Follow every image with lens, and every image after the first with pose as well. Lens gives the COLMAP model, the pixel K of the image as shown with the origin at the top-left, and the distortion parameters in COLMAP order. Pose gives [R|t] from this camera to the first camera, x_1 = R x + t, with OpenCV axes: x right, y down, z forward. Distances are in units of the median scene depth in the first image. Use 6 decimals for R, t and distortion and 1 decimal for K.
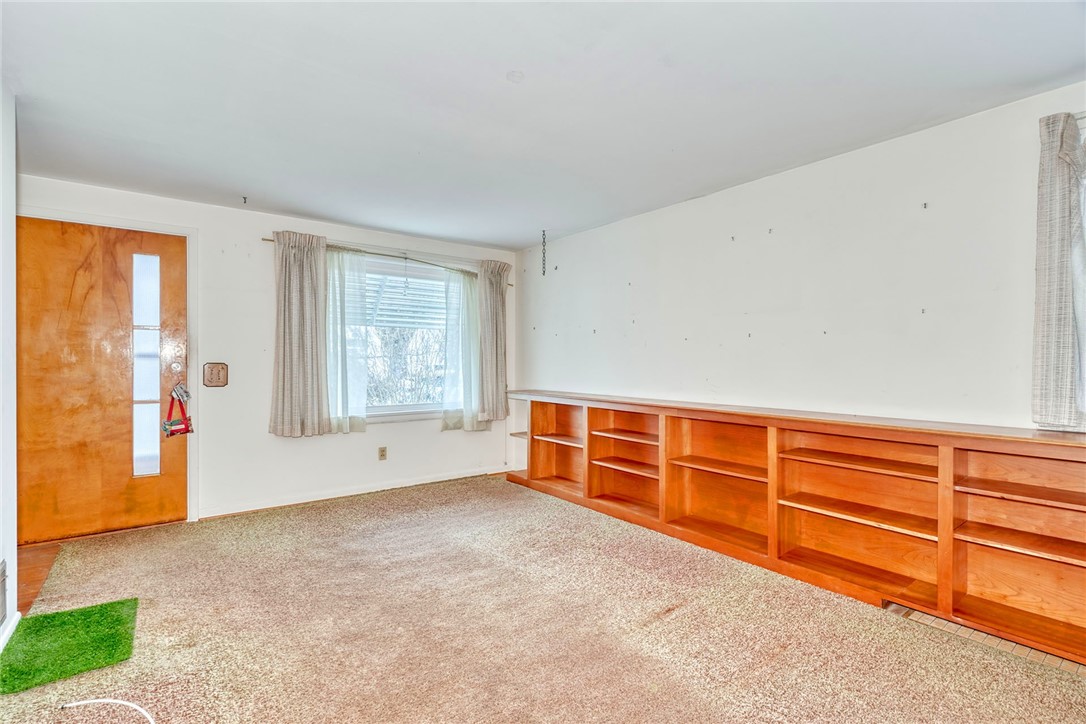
lens RADIAL K [[499.8, 0, 537.8], [0, 499.8, 365.8], [0, 0, 1]] dist [-0.002317, 0.000946]
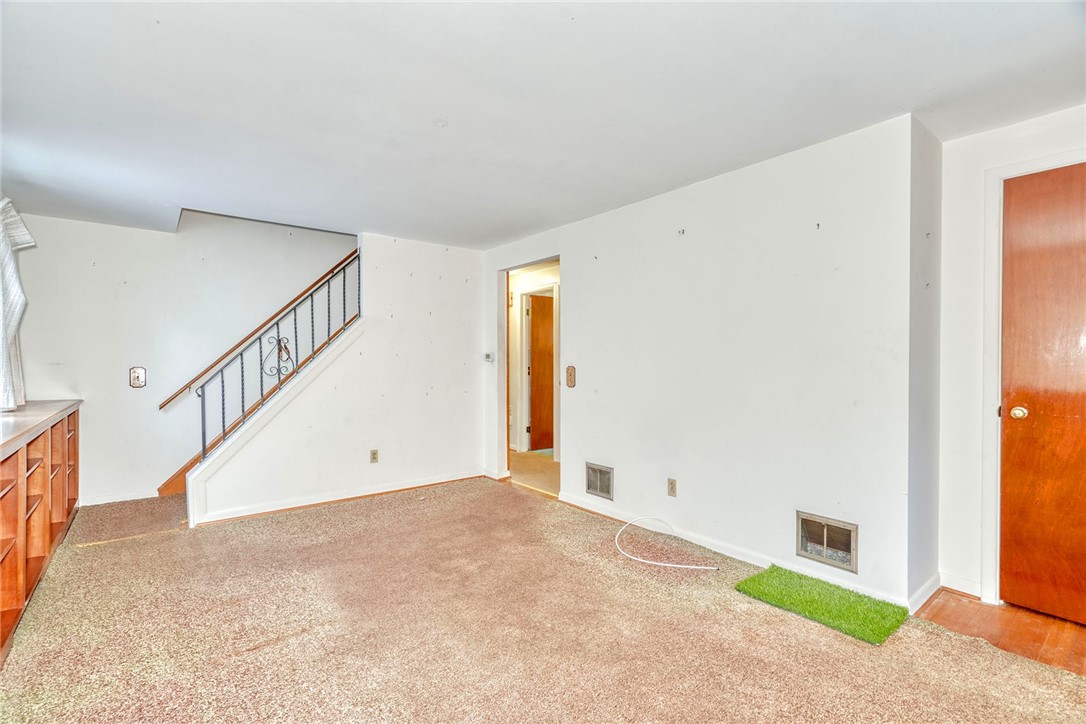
lens RADIAL K [[499.8, 0, 537.8], [0, 499.8, 365.8], [0, 0, 1]] dist [-0.002317, 0.000946]
pose [[-0.999723, -0.001490, -0.023470, -0.141817], [-0.001968, 0.999791, 0.020339, -0.017417], [0.023434, 0.020380, -0.999518, 1.258106]]
